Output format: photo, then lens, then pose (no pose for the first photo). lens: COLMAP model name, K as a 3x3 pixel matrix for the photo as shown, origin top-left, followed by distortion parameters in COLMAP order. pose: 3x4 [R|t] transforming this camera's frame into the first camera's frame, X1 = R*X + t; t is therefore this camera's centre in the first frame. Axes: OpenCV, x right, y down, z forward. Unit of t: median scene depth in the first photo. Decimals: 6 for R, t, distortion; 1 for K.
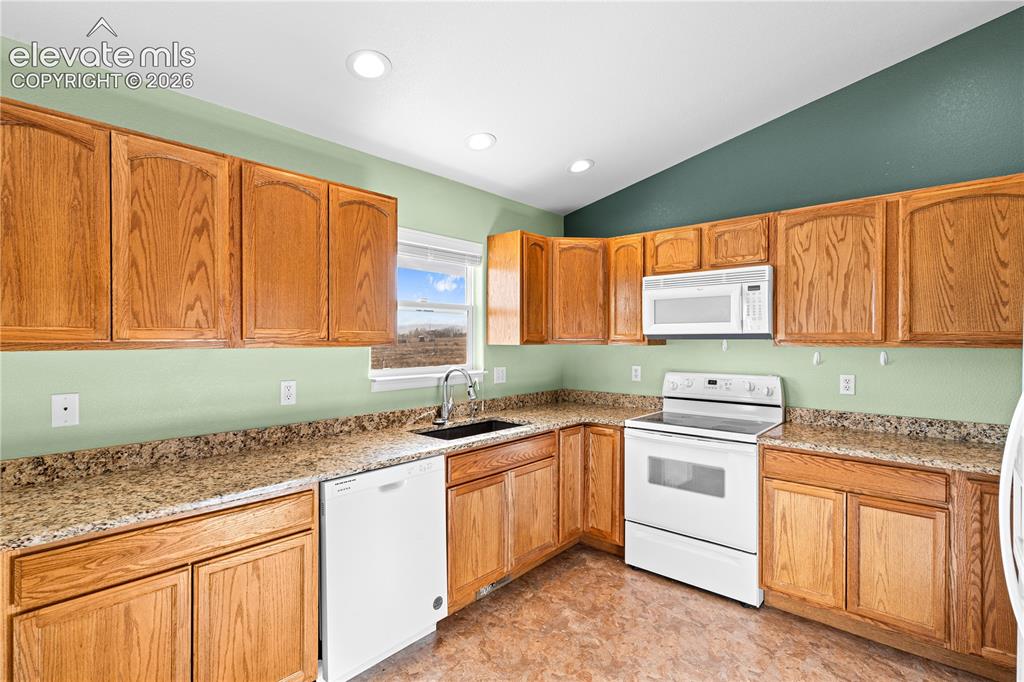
lens RADIAL K [[490.8, 0, 516.4], [0, 490.8, 345.7], [0, 0, 1]] dist [-0.000704, -0.000176]
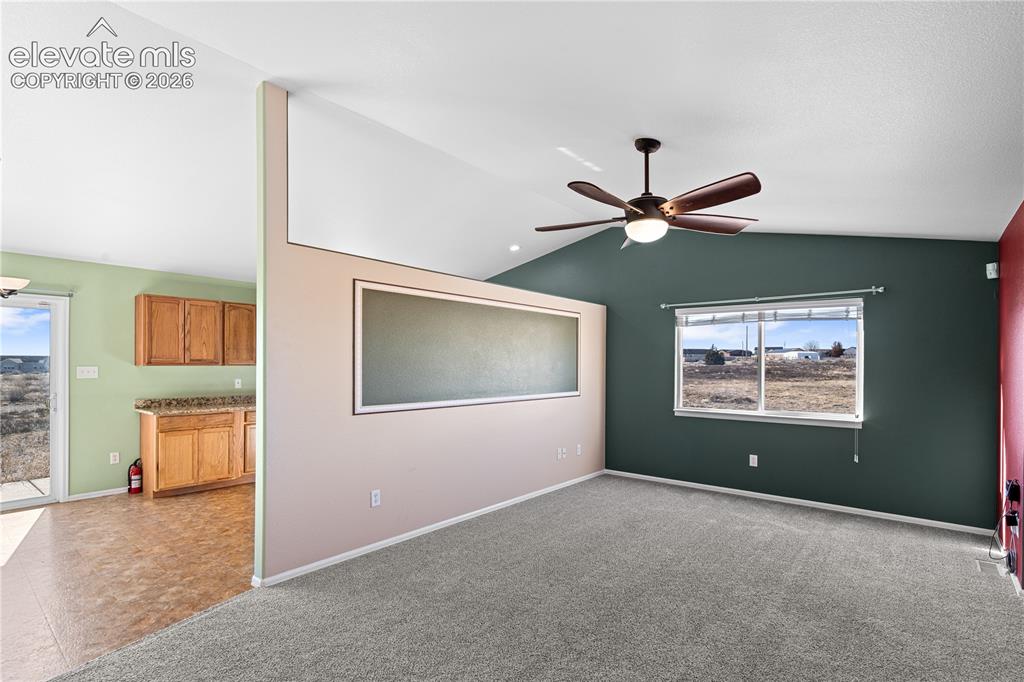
lens RADIAL K [[497.1, 0, 513.2], [0, 497.1, 367.7], [0, 0, 1]] dist [0.000549, 0.000040]
pose [[0.999293, 0.002885, 0.037495, 0.566836], [-0.002707, 0.999985, -0.004803, 0.021067], [-0.037508, 0.004698, 0.999285, -1.650086]]
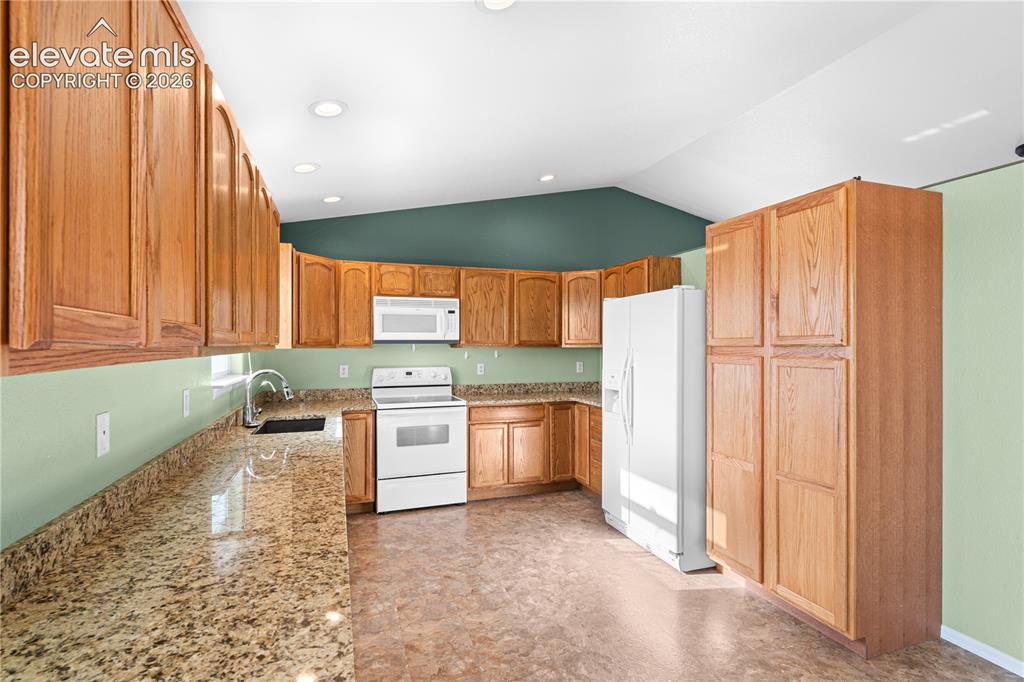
lens RADIAL K [[490.8, 0, 516.4], [0, 490.8, 345.7], [0, 0, 1]] dist [-0.000704, -0.000176]
pose [[0.482049, -0.002665, 0.876140, -0.827950], [0.011205, 0.999932, -0.003124, 0.001230], [-0.876073, 0.011323, 0.482046, 0.031515]]
